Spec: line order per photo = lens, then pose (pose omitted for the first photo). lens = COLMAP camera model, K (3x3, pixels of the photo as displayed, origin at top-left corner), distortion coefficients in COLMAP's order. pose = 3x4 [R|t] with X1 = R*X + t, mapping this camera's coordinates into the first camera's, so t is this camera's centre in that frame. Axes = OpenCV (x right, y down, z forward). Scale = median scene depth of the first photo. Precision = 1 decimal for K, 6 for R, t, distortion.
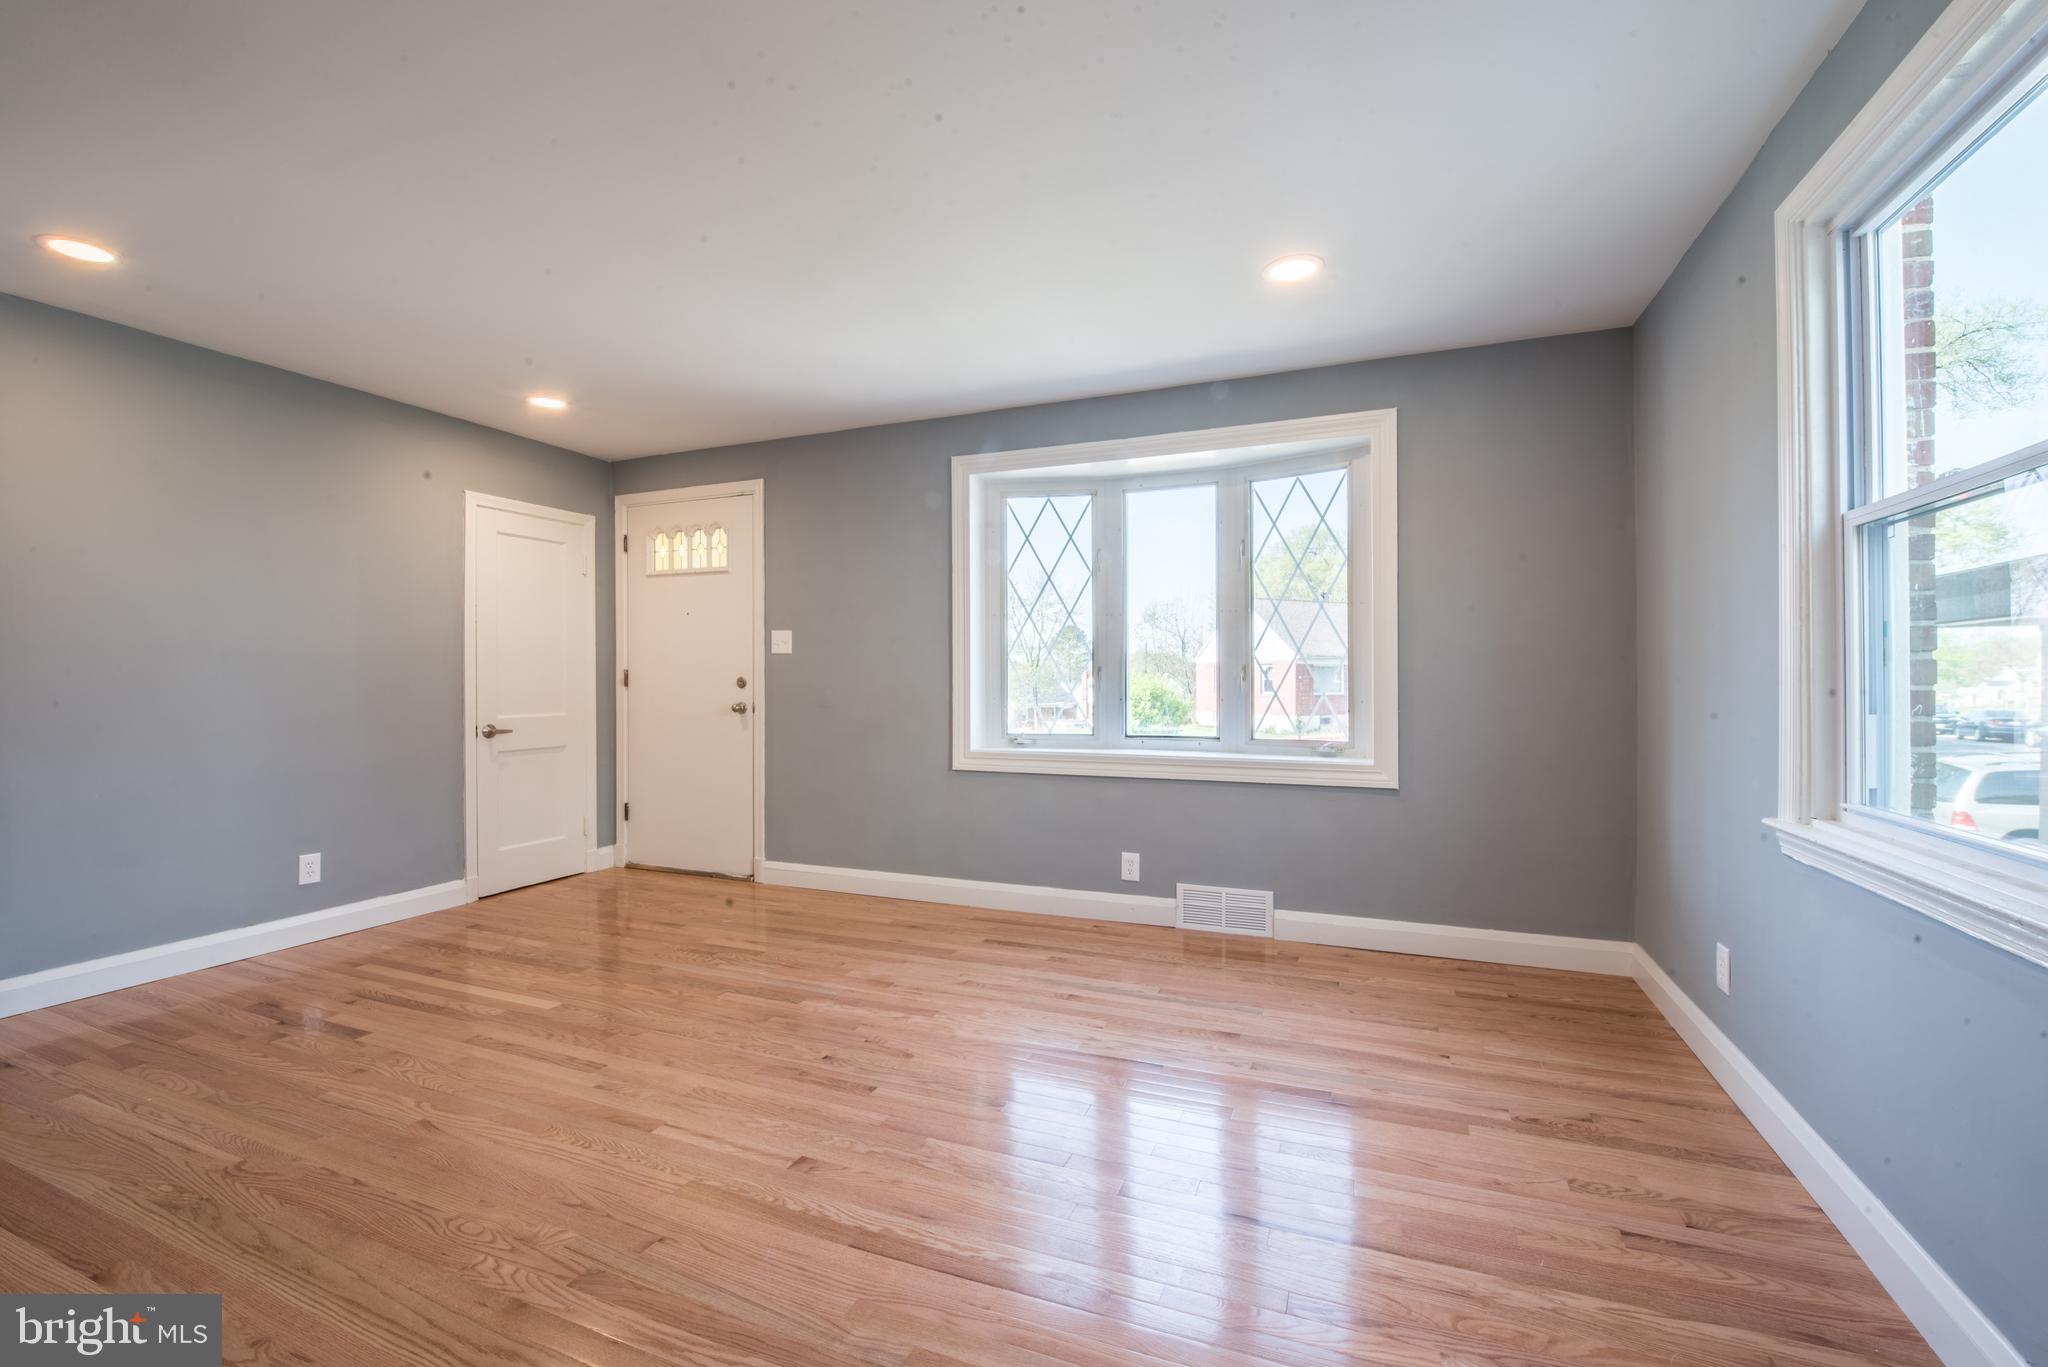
lens RADIAL K [[812.2, 0, 1024.0], [0, 812.2, 683.5], [0, 0, 1]] dist [-0.010618, -0.005637]
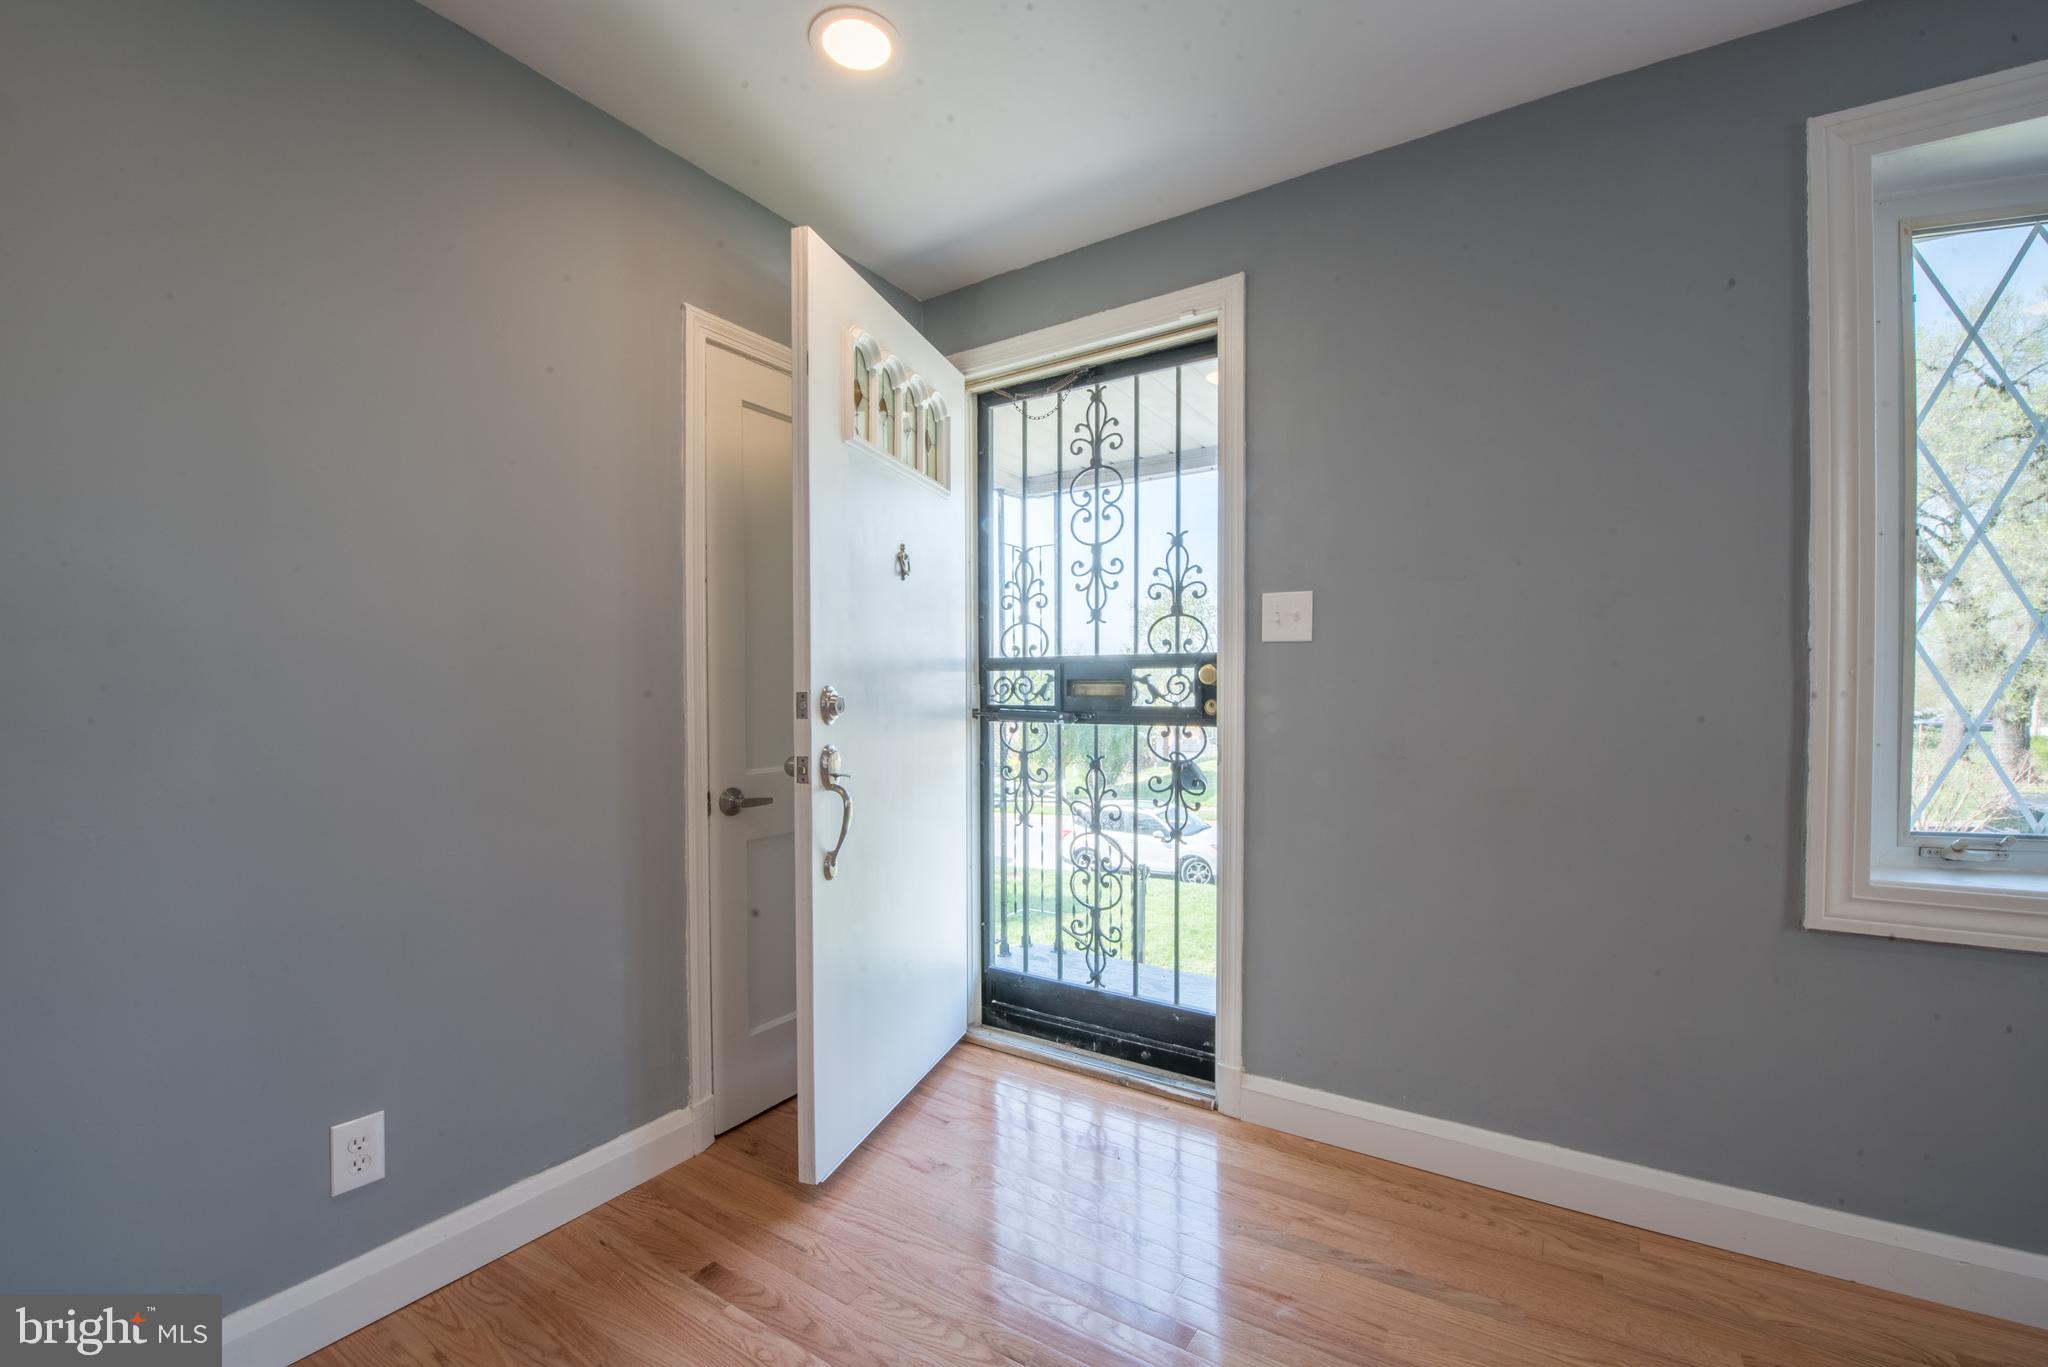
lens RADIAL K [[812.2, 0, 1024.0], [0, 812.2, 683.5], [0, 0, 1]] dist [-0.010618, -0.005637]
pose [[0.973538, -0.010363, -0.228291, -0.363793], [0.007939, 0.999902, -0.011536, -0.008984], [0.228388, 0.009418, 0.973525, 0.542218]]
